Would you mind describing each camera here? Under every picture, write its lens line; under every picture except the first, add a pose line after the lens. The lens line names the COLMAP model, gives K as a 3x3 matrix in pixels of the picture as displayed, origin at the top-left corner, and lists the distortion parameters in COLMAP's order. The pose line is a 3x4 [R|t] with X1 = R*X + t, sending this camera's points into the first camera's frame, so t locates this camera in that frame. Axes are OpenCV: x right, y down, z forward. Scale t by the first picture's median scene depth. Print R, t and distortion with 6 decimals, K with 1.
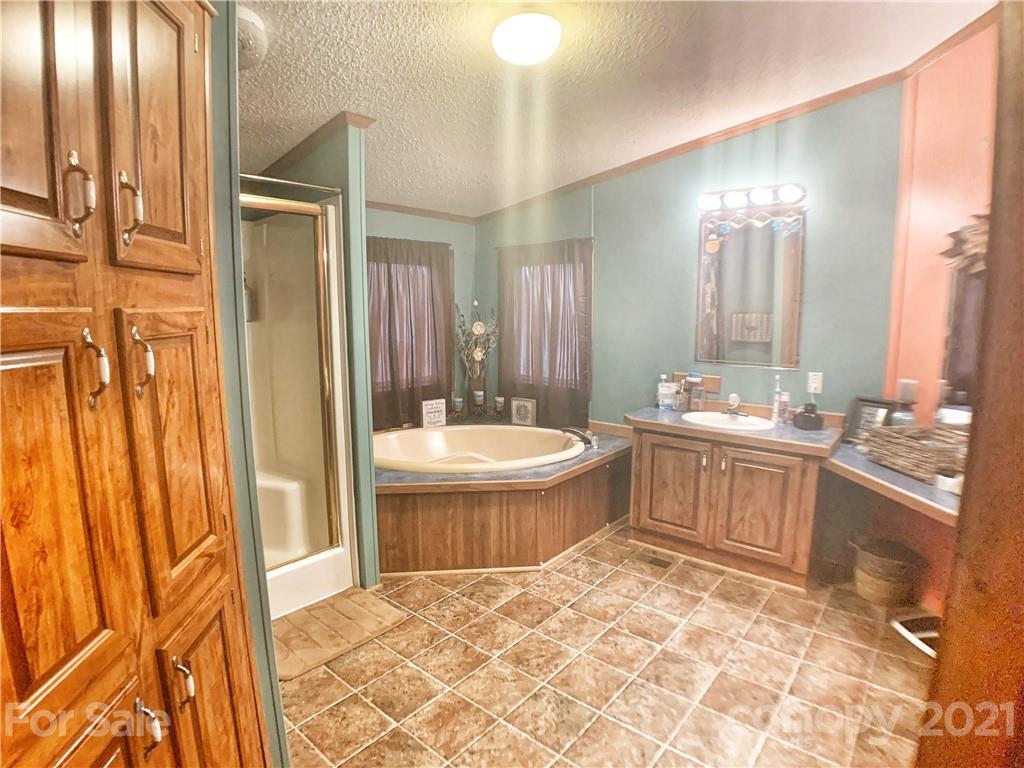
lens RADIAL K [[533.9, 0, 512.0], [0, 533.9, 384.0], [0, 0, 1]] dist [-0.068600, 0.000300]
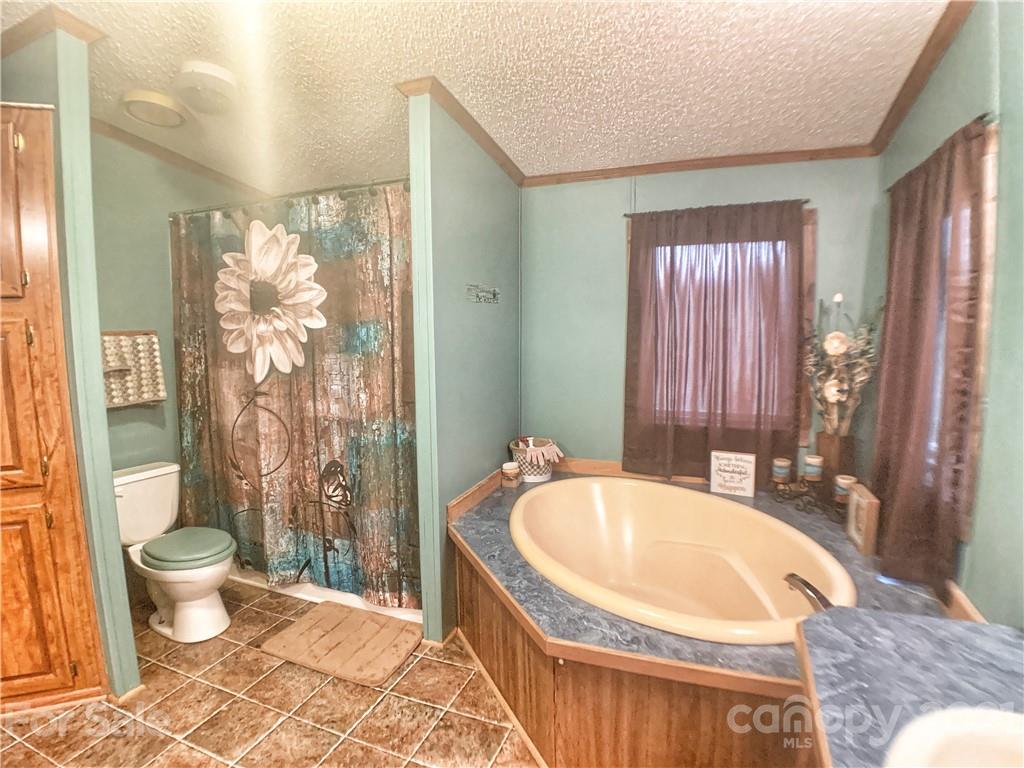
lens RADIAL K [[533.9, 0, 512.0], [0, 533.9, 384.0], [0, 0, 1]] dist [-0.068600, 0.000300]
pose [[0.323270, 0.109887, -0.939905, 0.351609], [-0.121771, 0.989808, 0.073840, -0.066240], [0.938439, 0.090583, 0.333356, 0.538897]]
